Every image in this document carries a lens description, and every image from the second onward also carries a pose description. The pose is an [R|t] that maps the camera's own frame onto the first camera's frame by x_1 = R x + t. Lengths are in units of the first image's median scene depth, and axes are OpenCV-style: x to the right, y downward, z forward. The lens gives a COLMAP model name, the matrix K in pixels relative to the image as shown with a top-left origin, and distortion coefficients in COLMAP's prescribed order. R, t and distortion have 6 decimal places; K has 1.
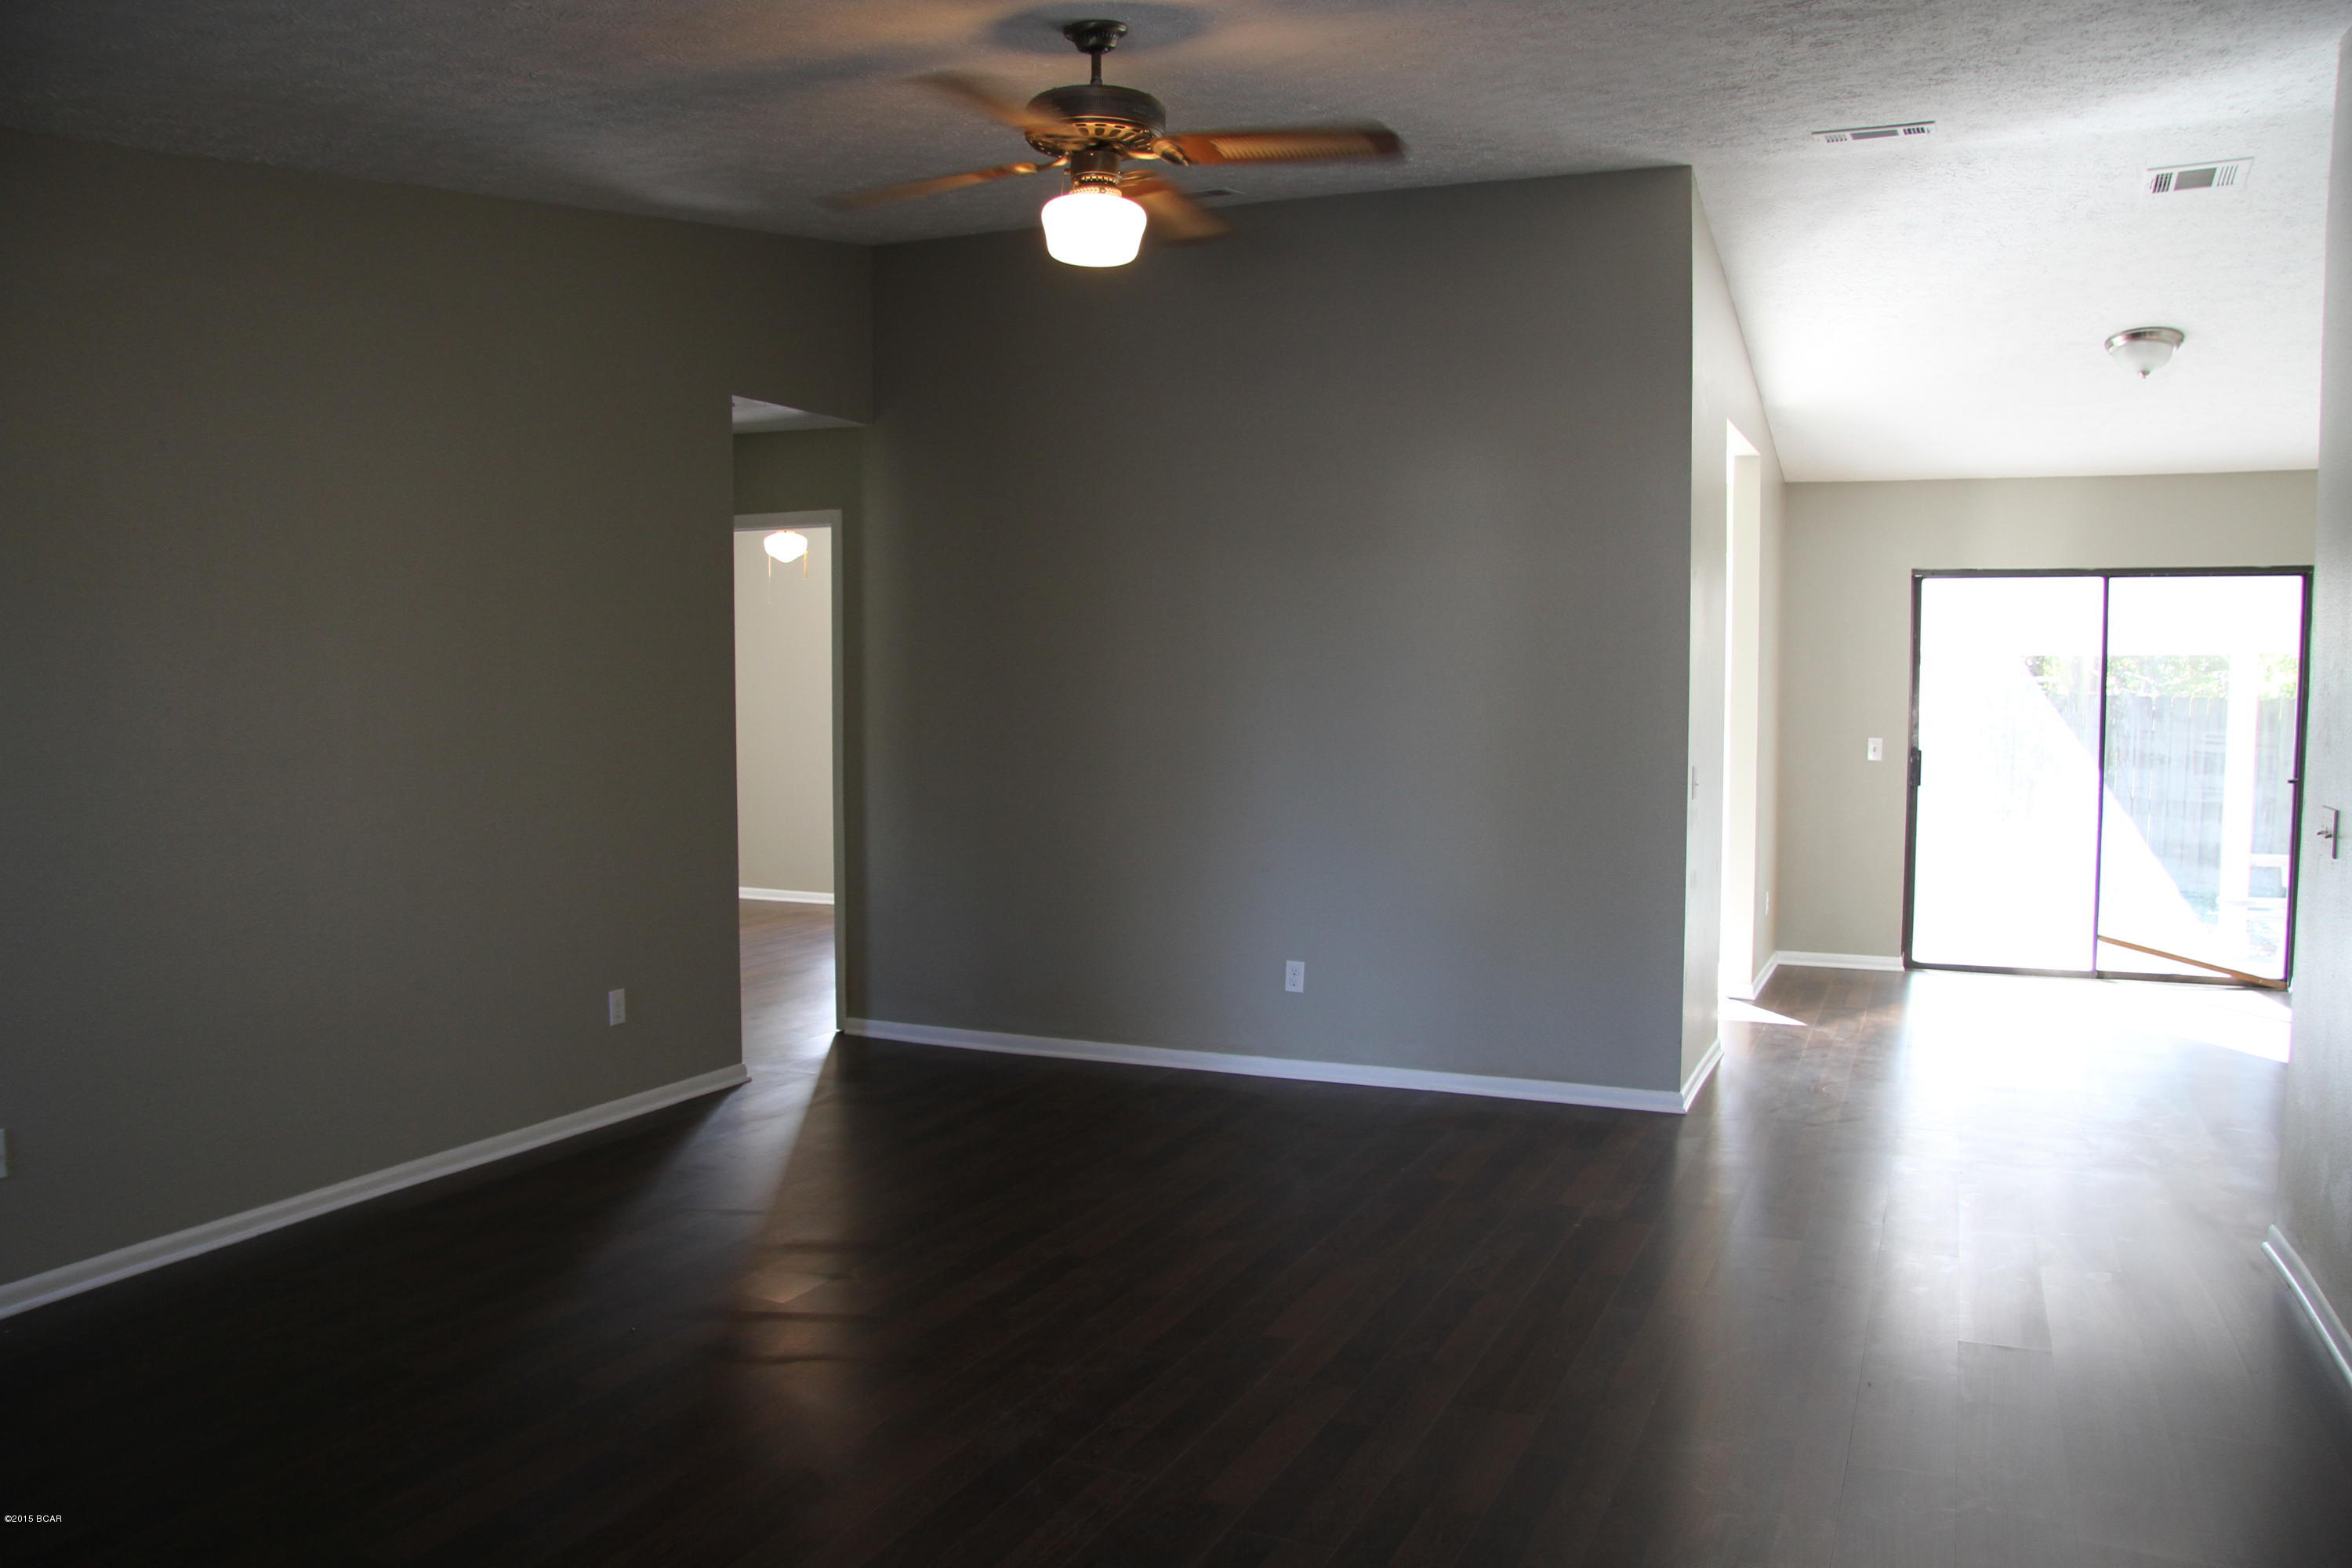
lens RADIAL K [[1839.7, 0, 1157.7], [0, 1839.7, 831.2], [0, 0, 1]] dist [-0.178814, 0.144225]
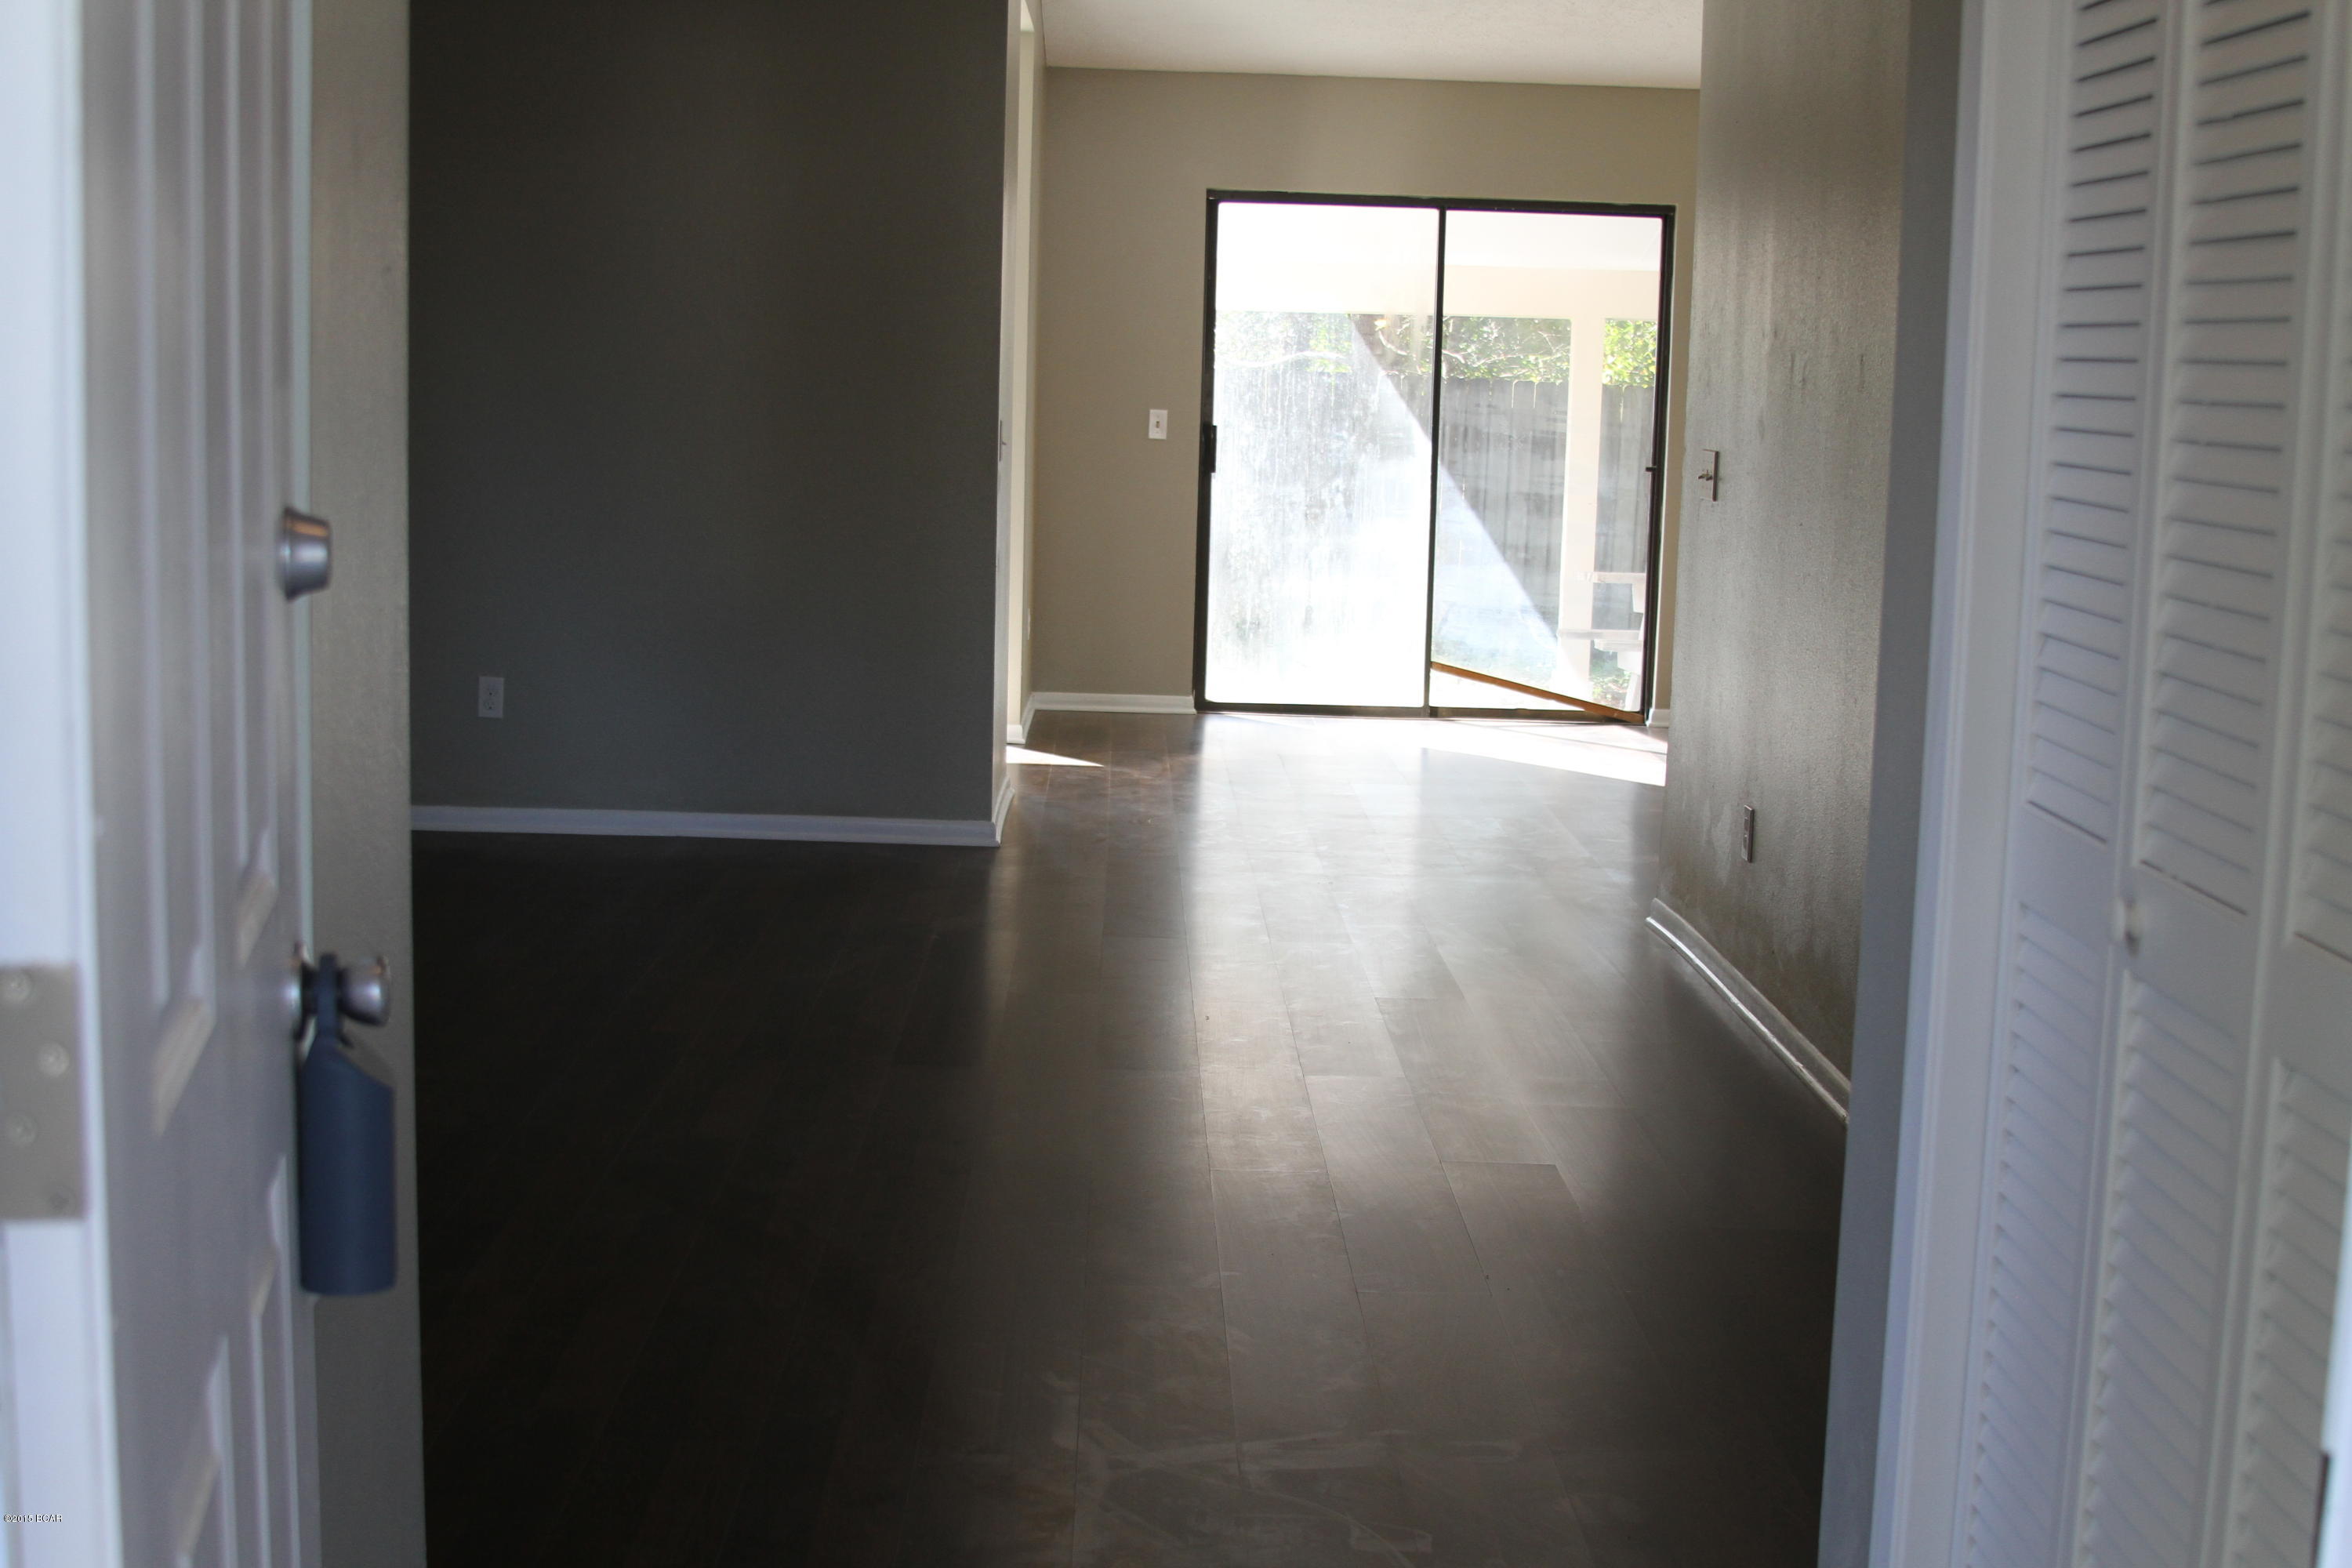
lens RADIAL K [[3018.5, 0, 1181.0], [0, 3018.5, 864.6], [0, 0, 1]] dist [-0.147333, 0.027068]
pose [[0.907746, -0.042002, 0.417413, -0.143431], [0.006984, 0.996351, 0.085068, 0.034360], [-0.419462, -0.074304, 0.904727, -0.191497]]
